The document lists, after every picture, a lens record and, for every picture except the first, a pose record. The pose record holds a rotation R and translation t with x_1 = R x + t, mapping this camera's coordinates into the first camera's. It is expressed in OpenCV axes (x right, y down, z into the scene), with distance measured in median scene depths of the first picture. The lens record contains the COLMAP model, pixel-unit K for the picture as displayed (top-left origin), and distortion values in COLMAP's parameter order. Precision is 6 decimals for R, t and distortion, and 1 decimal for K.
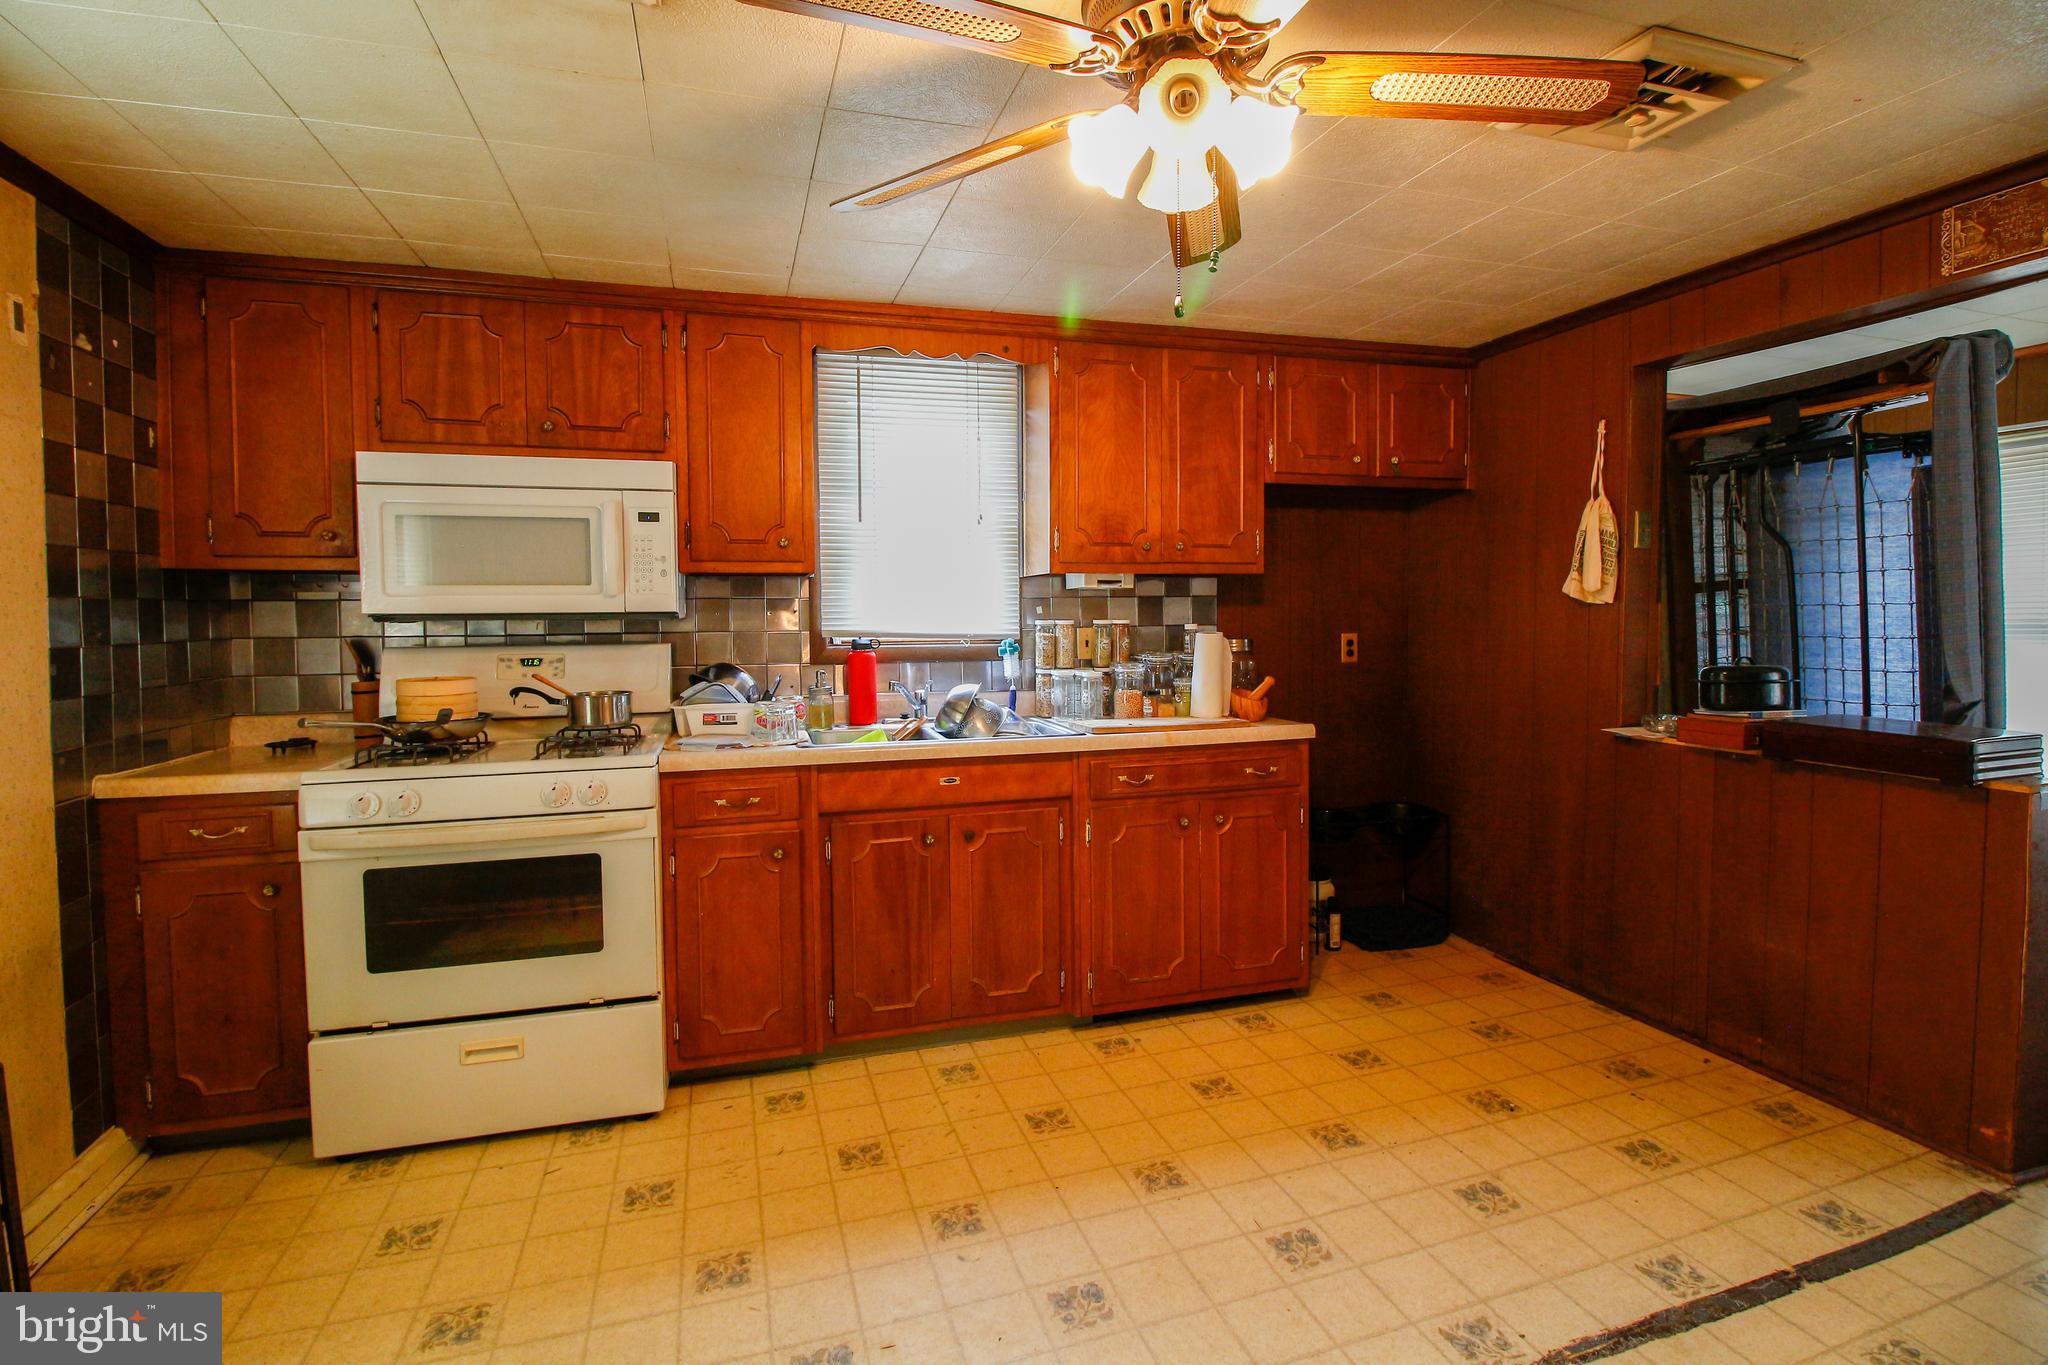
lens RADIAL K [[942.8, 0, 1020.7], [0, 942.8, 650.1], [0, 0, 1]] dist [-0.001781, -0.012097]
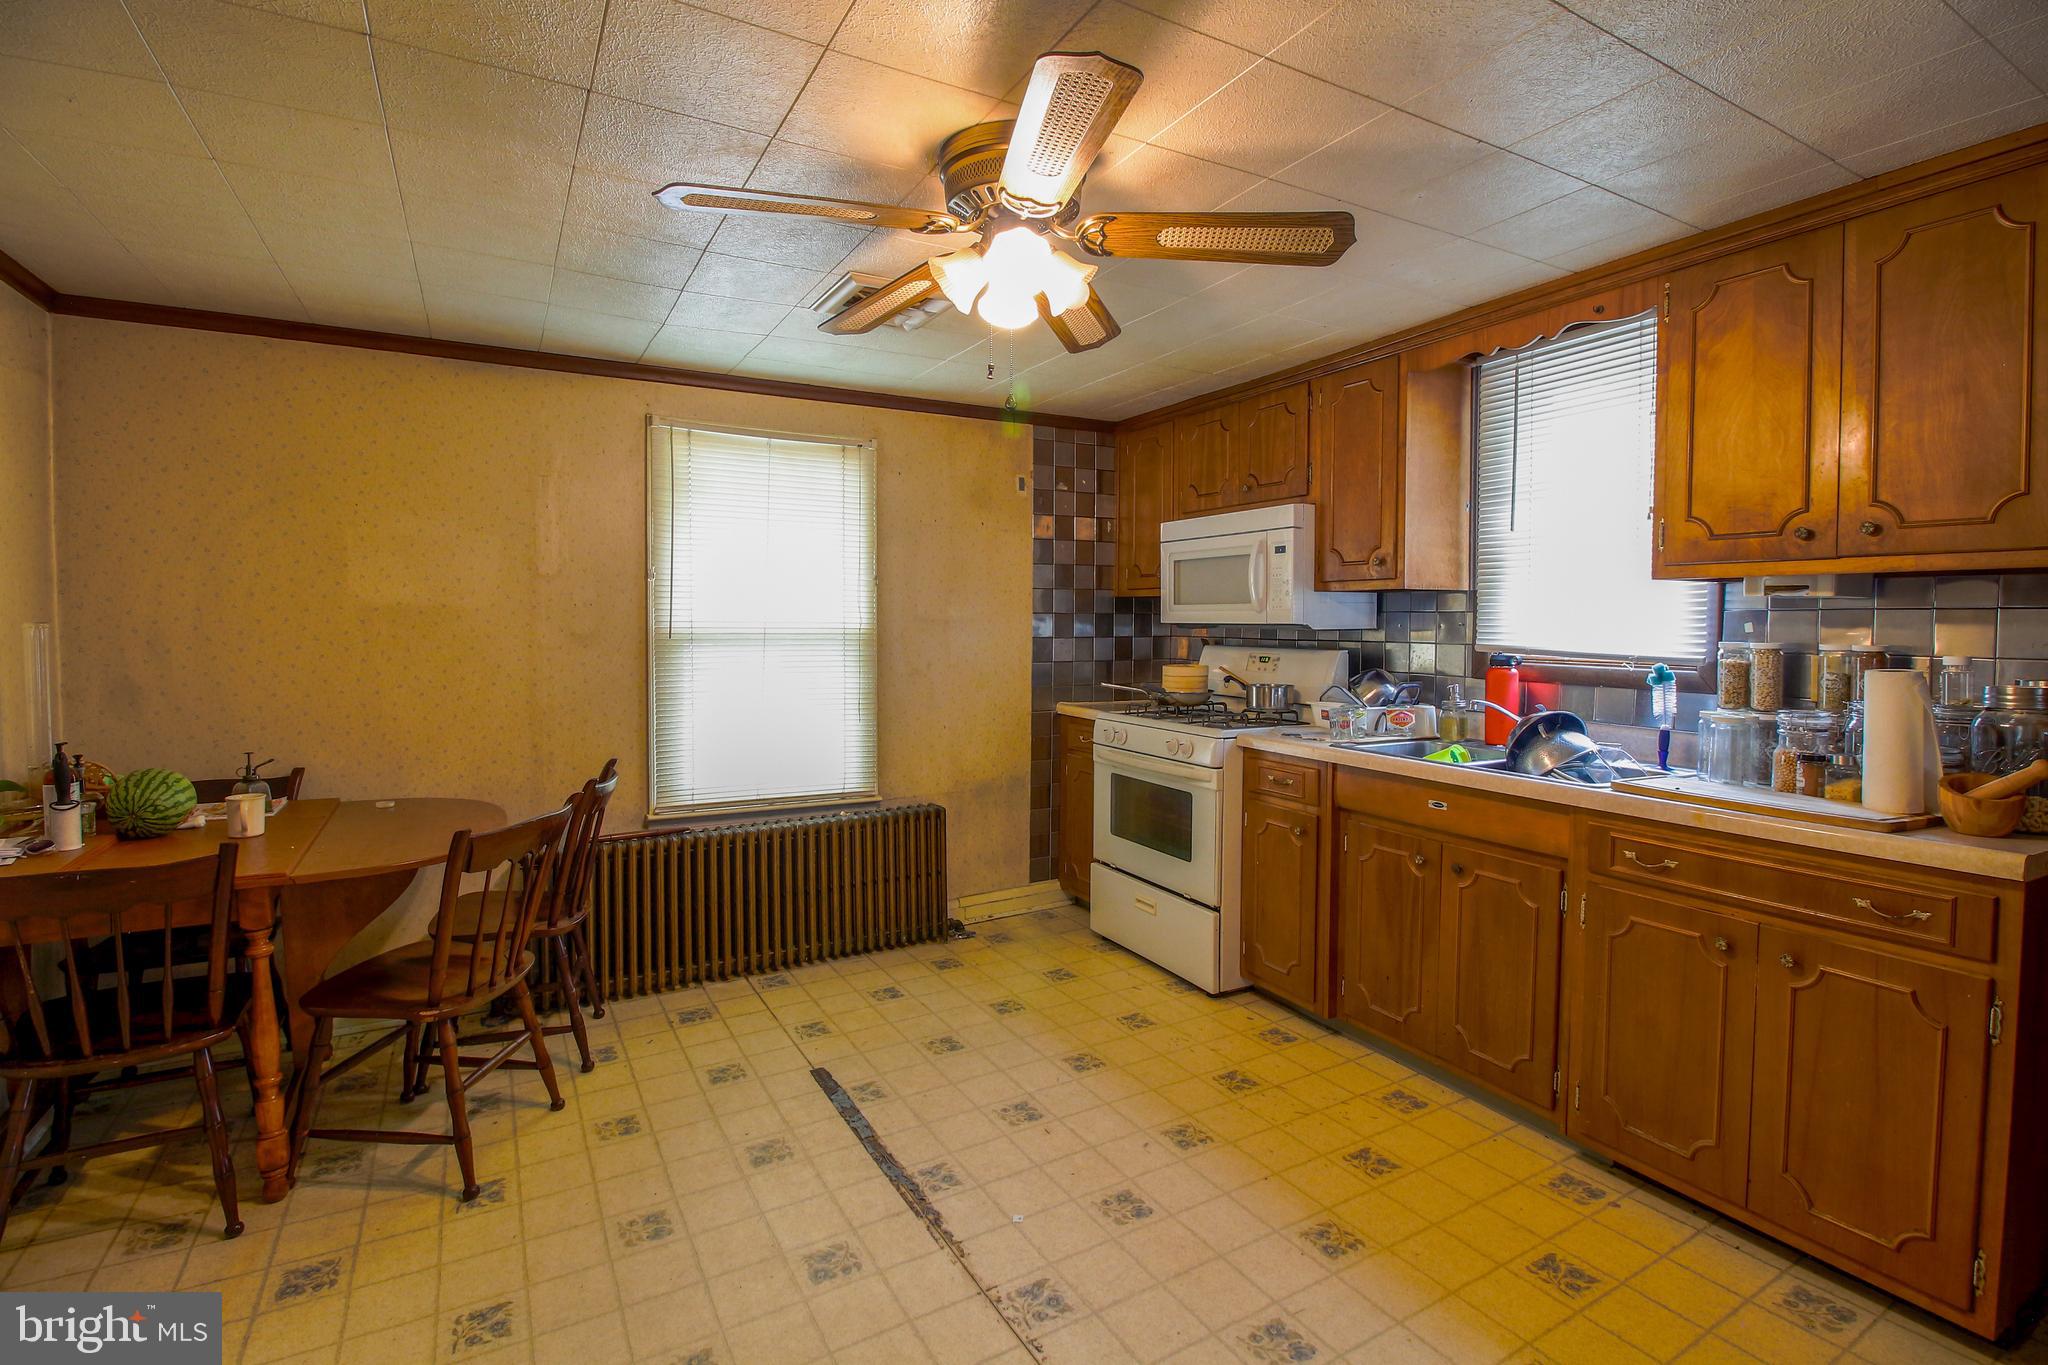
lens RADIAL K [[942.8, 0, 1020.7], [0, 942.8, 650.1], [0, 0, 1]] dist [-0.001781, -0.012097]
pose [[0.208030, 0.041236, -0.977253, 0.813658], [-0.043122, 0.998526, 0.032954, -0.033341], [0.977172, 0.035285, 0.209501, 0.407695]]
